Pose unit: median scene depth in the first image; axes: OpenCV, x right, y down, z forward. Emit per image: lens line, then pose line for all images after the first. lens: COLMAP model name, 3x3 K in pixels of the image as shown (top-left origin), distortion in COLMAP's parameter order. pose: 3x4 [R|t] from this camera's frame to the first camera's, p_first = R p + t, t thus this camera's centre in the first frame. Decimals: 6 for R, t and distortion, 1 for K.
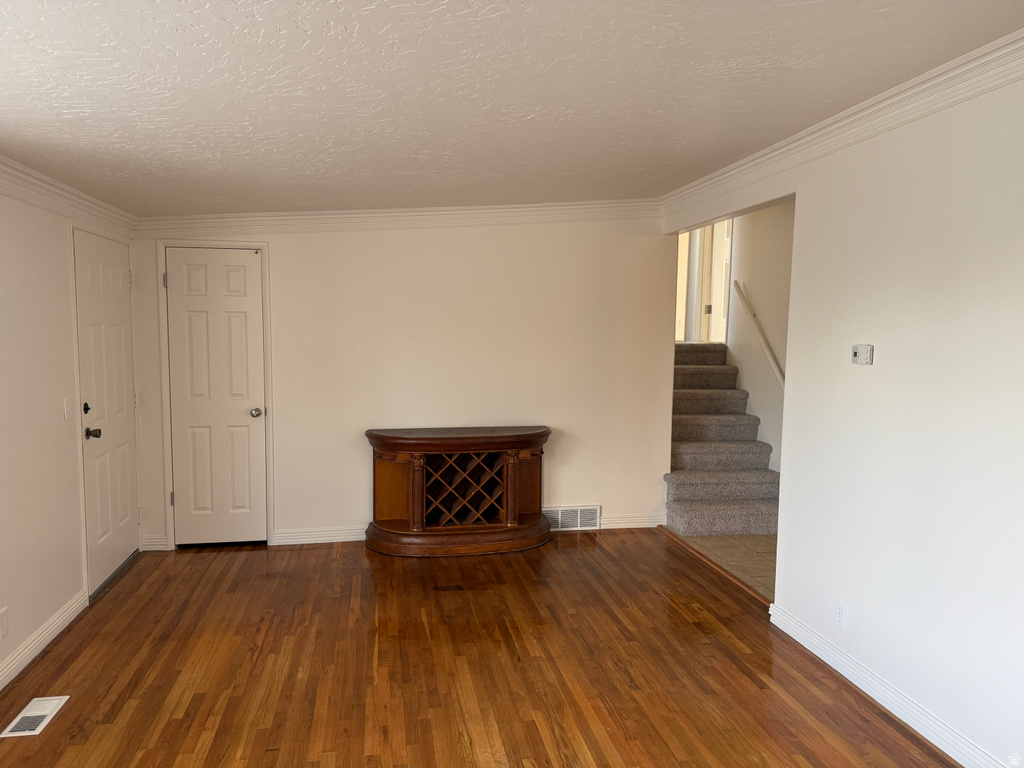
lens RADIAL K [[727.3, 0, 508.1], [0, 727.3, 382.9], [0, 0, 1]] dist [0.051290, -0.065719]
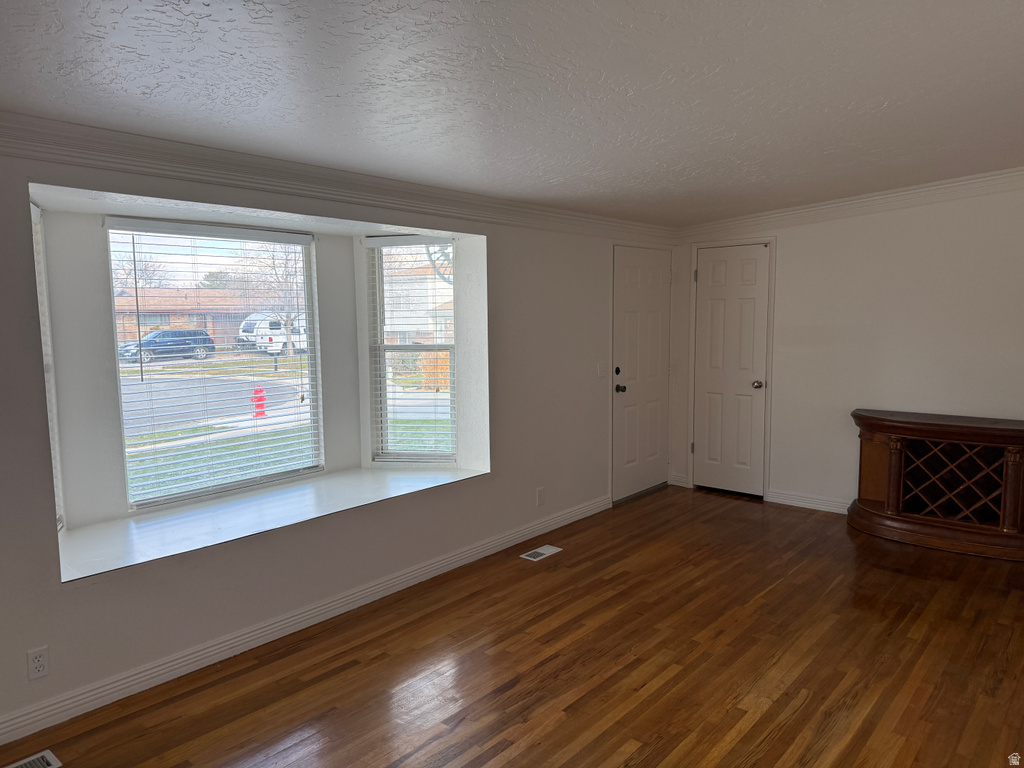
lens RADIAL K [[727.3, 0, 508.1], [0, 727.3, 382.9], [0, 0, 1]] dist [0.051290, -0.065719]
pose [[0.626635, 0.066700, -0.776453, 0.330514], [-0.053511, 0.997662, 0.042516, 0.010280], [0.777473, 0.014907, 0.628739, -0.043324]]
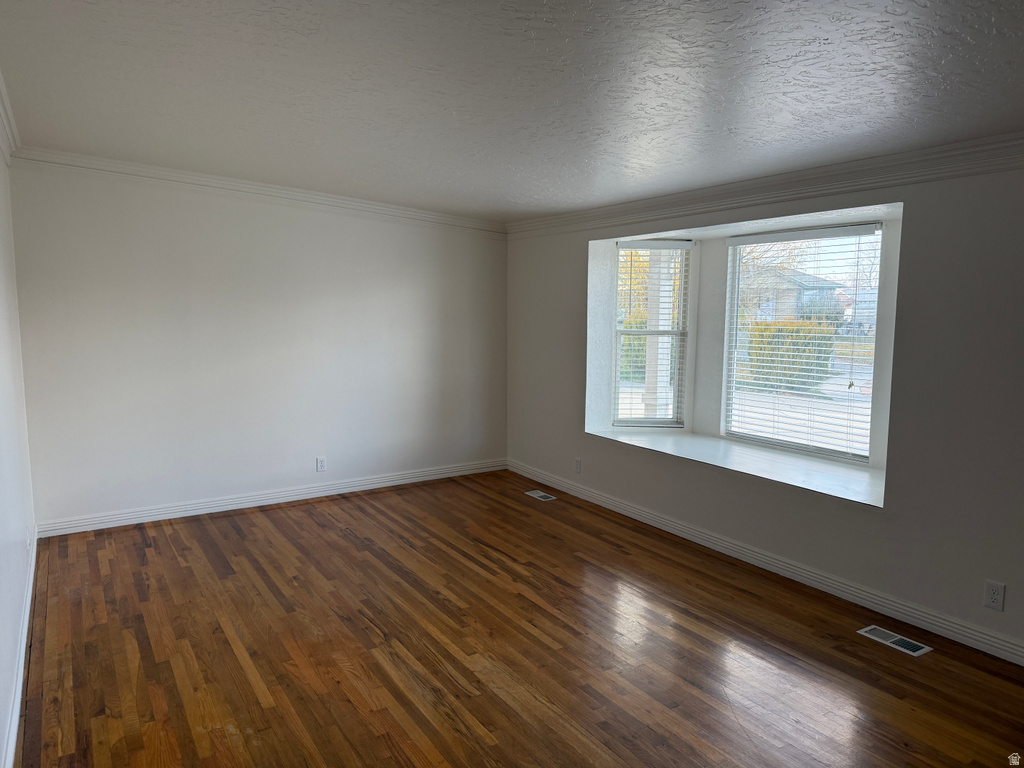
lens RADIAL K [[705.6, 0, 512.0], [0, 705.6, 384.0], [0, 0, 1]] dist [0.090639, -0.058215]
pose [[-0.927853, 0.034619, -0.371337, 0.203971], [-0.040167, 0.980614, 0.191786, -0.086163], [0.370778, 0.192865, -0.908475, 1.080631]]
